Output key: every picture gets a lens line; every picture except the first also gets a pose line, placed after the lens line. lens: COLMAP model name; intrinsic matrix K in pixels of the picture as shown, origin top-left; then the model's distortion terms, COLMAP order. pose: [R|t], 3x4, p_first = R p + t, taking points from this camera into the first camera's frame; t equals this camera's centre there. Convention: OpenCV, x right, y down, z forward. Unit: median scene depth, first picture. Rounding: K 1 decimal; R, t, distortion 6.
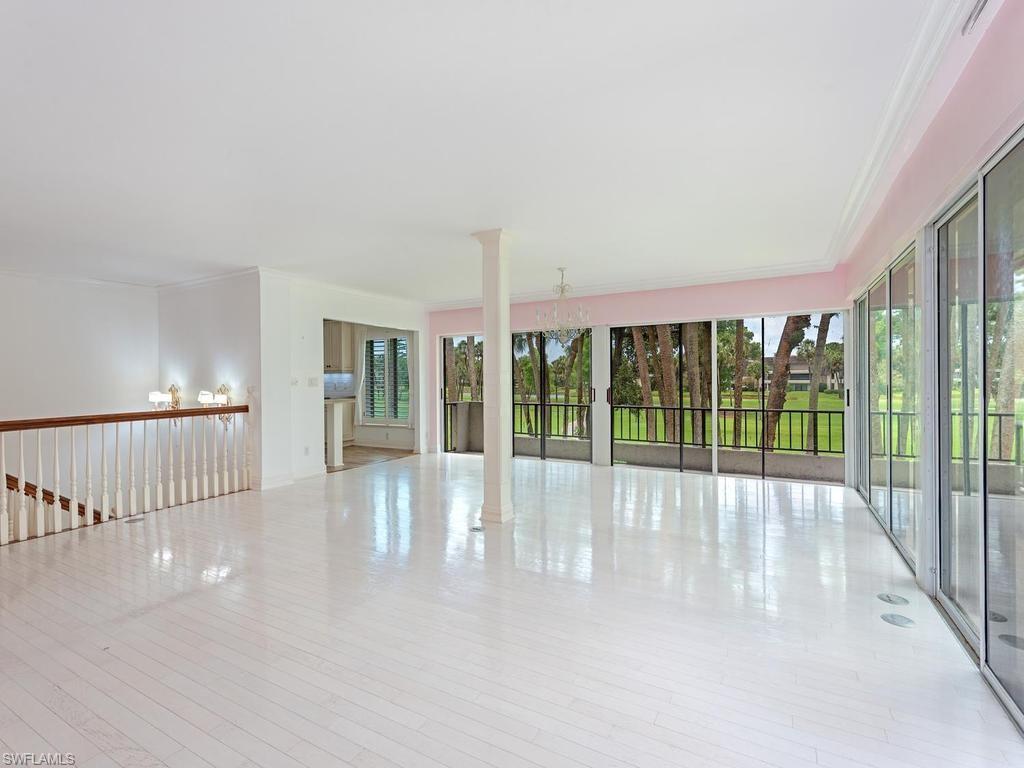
lens RADIAL K [[496.7, 0, 514.6], [0, 496.7, 381.8], [0, 0, 1]] dist [0.015464, -0.000150]
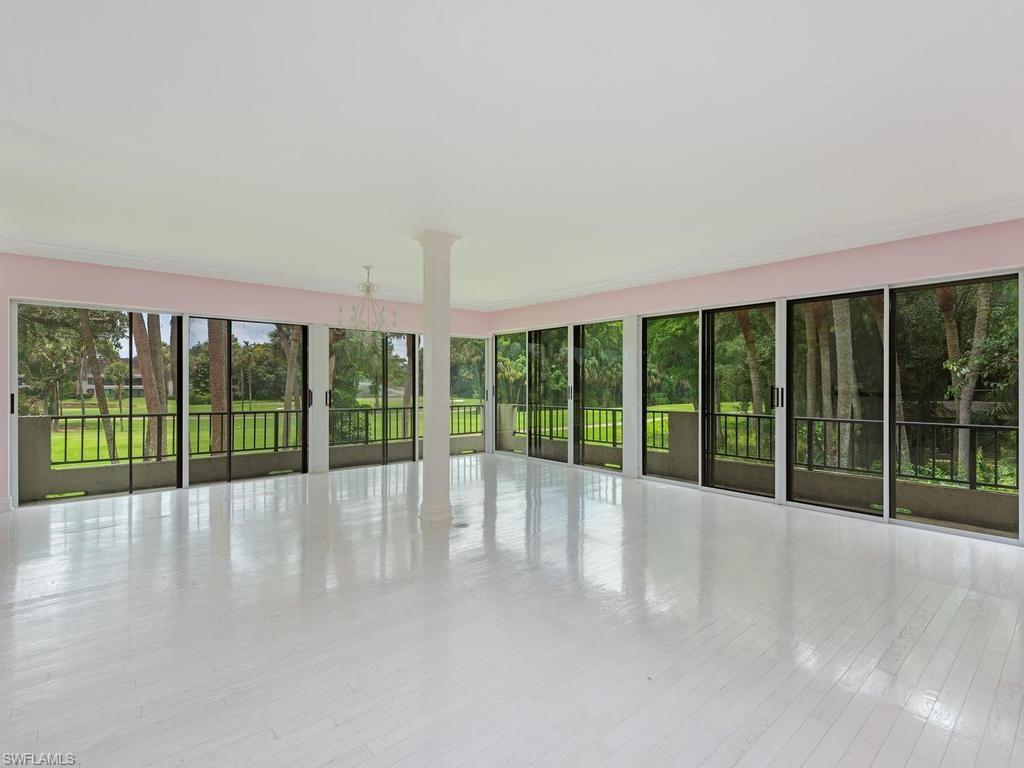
lens RADIAL K [[496.7, 0, 513.9], [0, 496.7, 369.7], [0, 0, 1]] dist [0.015464, -0.000150]
pose [[0.340296, 0.031007, 0.939807, -0.252671], [-0.003798, 0.999493, -0.031601, 0.000840], [-0.940311, 0.007184, 0.340241, 0.141291]]
